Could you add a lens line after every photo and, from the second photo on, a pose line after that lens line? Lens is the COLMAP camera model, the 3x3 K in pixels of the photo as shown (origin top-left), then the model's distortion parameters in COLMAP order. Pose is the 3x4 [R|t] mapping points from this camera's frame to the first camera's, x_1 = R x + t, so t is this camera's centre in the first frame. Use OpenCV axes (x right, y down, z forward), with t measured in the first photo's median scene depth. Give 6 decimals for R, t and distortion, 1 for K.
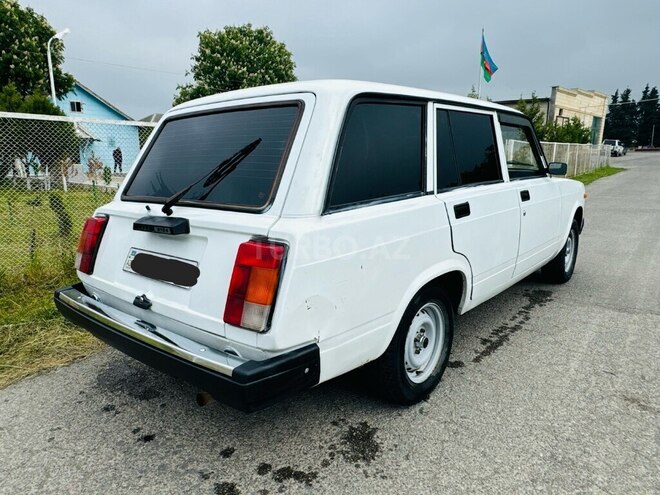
lens RADIAL K [[454.6, 0, 325.2], [0, 454.6, 250.8], [0, 0, 1]] dist [-0.005741, 0.004076]
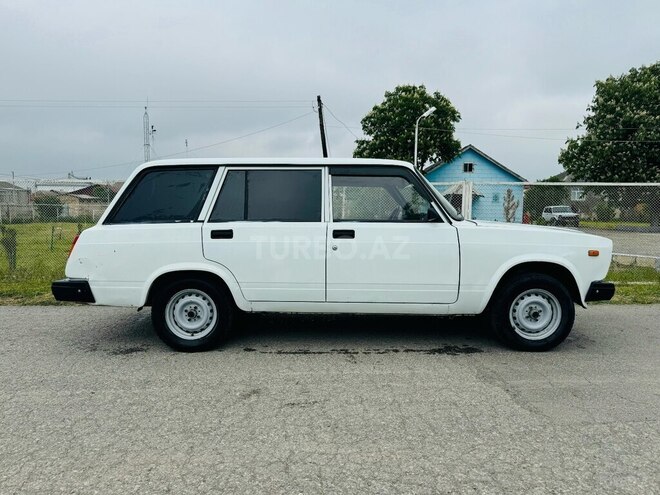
lens RADIAL K [[461.9, 0, 330.7], [0, 461.9, 245.5], [0, 0, 1]] dist [0.051103, -0.052618]
pose [[0.644468, 0.065917, -0.761784, 1.418858], [-0.166780, 0.984407, -0.055915, -0.020747], [0.746220, 0.163086, 0.645413, 0.221907]]
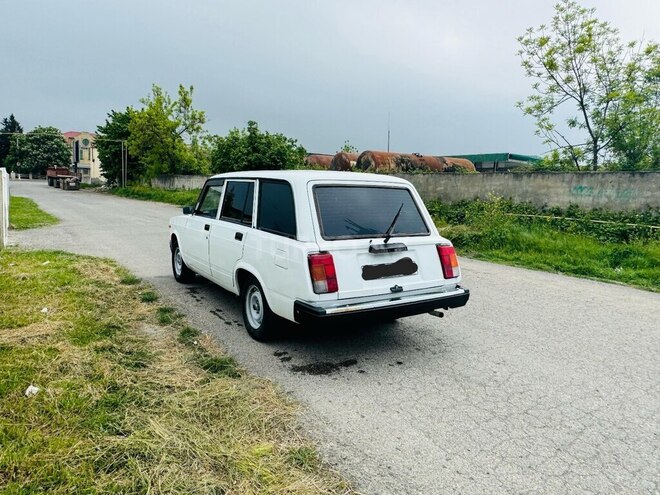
lens RADIAL K [[454.6, 0, 325.2], [0, 454.6, 250.8], [0, 0, 1]] dist [-0.005741, 0.004076]
pose [[0.295509, -0.103923, 0.949671, -1.589517], [0.158579, 0.985611, 0.058511, -0.141177], [-0.942087, 0.133307, 0.307737, 0.473410]]
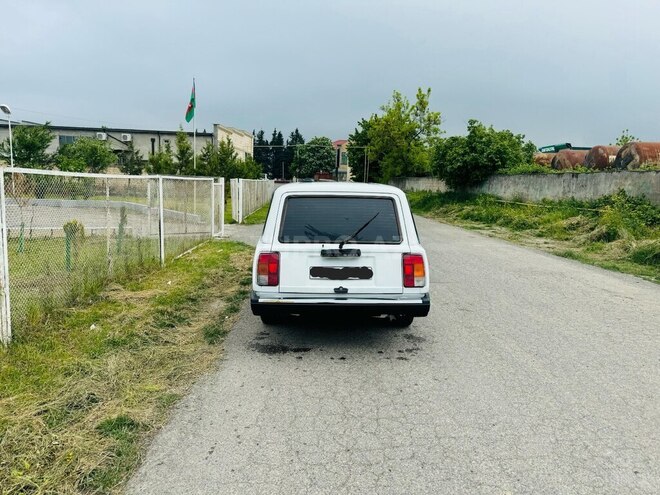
lens RADIAL K [[458.0, 0, 328.4], [0, 458.0, 250.6], [0, 0, 1]] dist [0.128843, -0.197054]
pose [[0.747432, -0.066148, 0.661036, -1.278511], [0.103282, 0.994502, -0.017263, -0.026456], [-0.656260, 0.081176, 0.750155, -0.390773]]
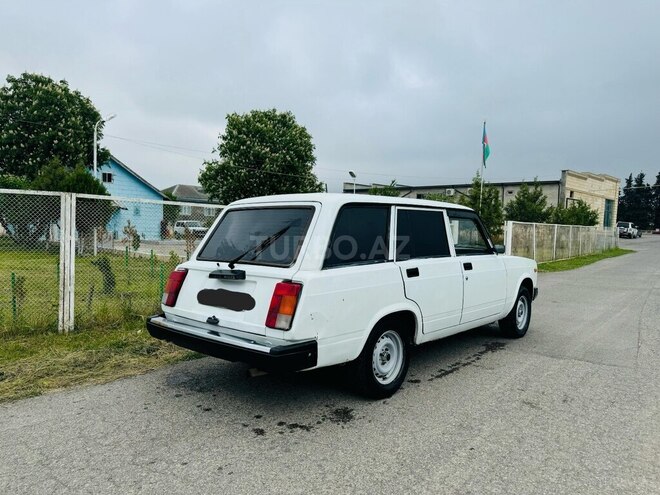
lens RADIAL K [[464.0, 0, 332.1], [0, 464.0, 239.6], [0, 0, 1]] dist [0.044176, -0.046147]
pose [[0.999363, 0.030019, -0.019292, 0.039181], [-0.033030, 0.982784, -0.181780, 0.082556], [0.013503, 0.182301, 0.983150, -0.502441]]
